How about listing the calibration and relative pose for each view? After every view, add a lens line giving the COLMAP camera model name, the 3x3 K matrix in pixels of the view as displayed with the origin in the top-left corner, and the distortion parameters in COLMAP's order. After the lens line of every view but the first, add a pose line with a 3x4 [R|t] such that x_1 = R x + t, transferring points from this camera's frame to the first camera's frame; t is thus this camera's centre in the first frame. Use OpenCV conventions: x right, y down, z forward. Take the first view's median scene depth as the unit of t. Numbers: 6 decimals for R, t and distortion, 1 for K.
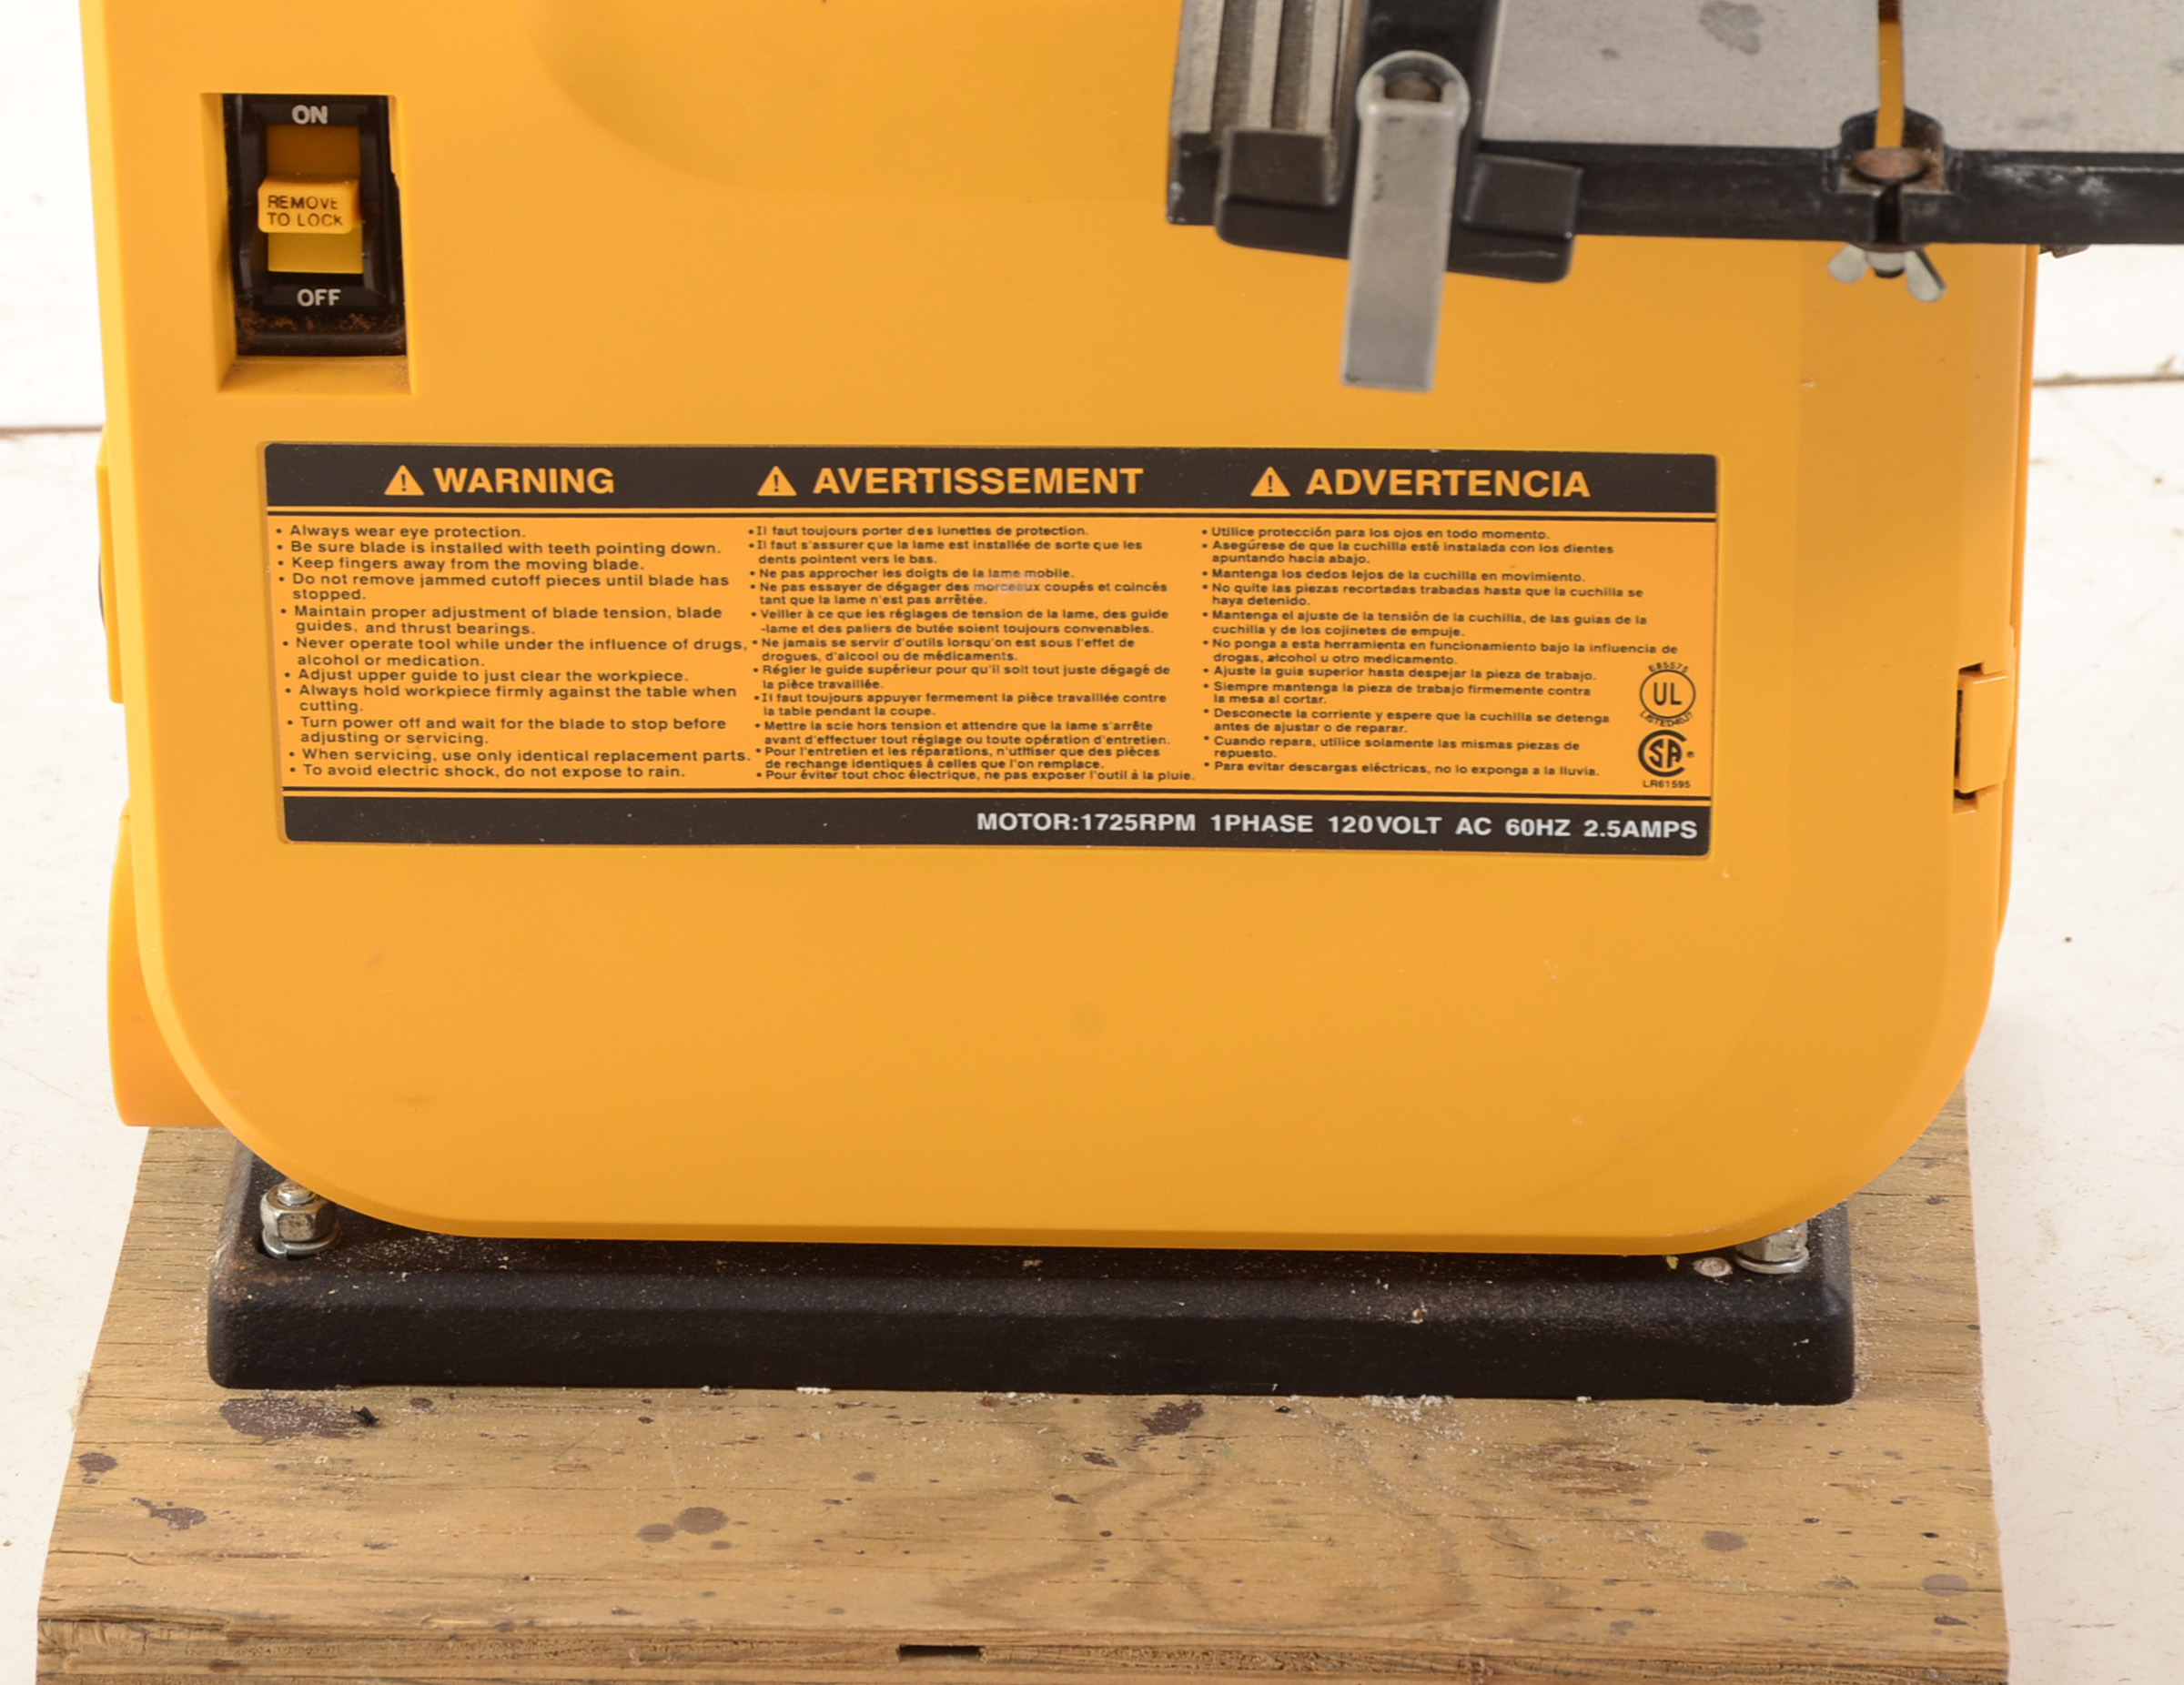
lens RADIAL K [[10988.3, 0, 928.5], [0, 10988.3, 829.9], [0, 0, 1]] dist [0.704634, 0.000000]
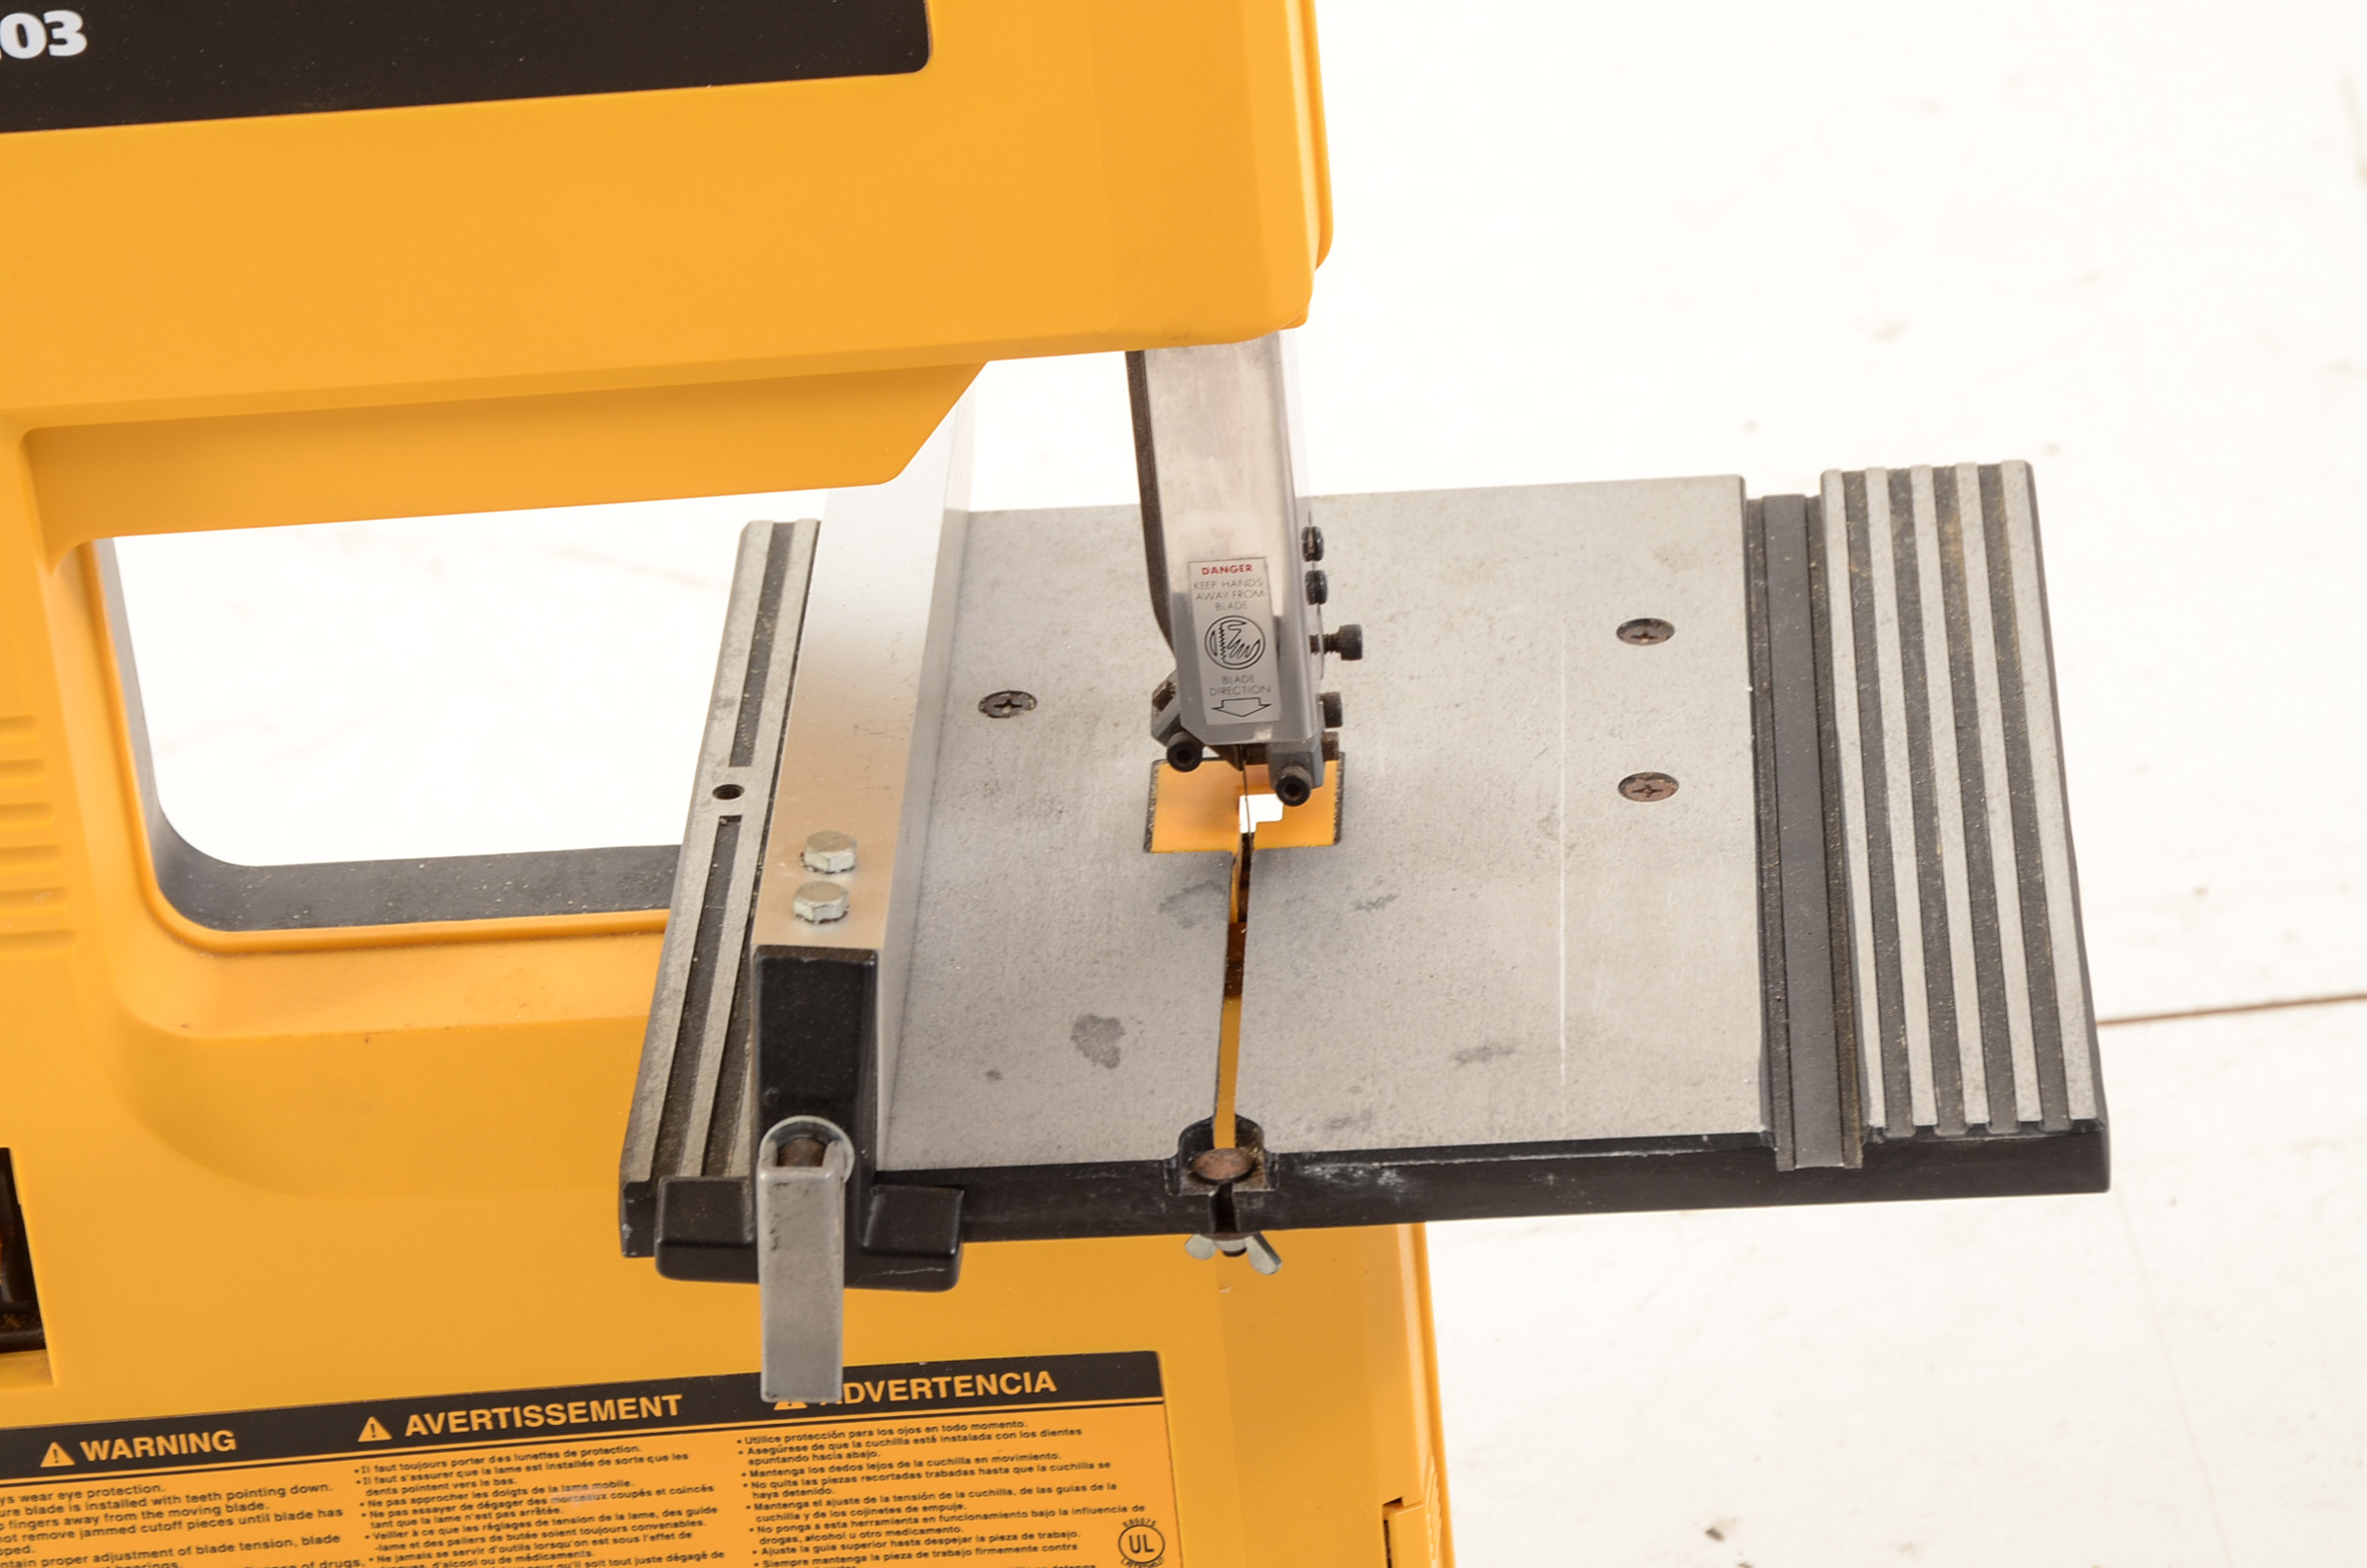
lens RADIAL K [[8366.3, 0, 1176.7], [0, 8366.3, 805.6], [0, 0, 1]] dist [0.518778, 0.000000]
pose [[0.996950, -0.077163, -0.011647, 0.087368], [0.077093, 0.997004, -0.006369, -0.085471], [0.012103, 0.005452, 0.999912, 0.094373]]
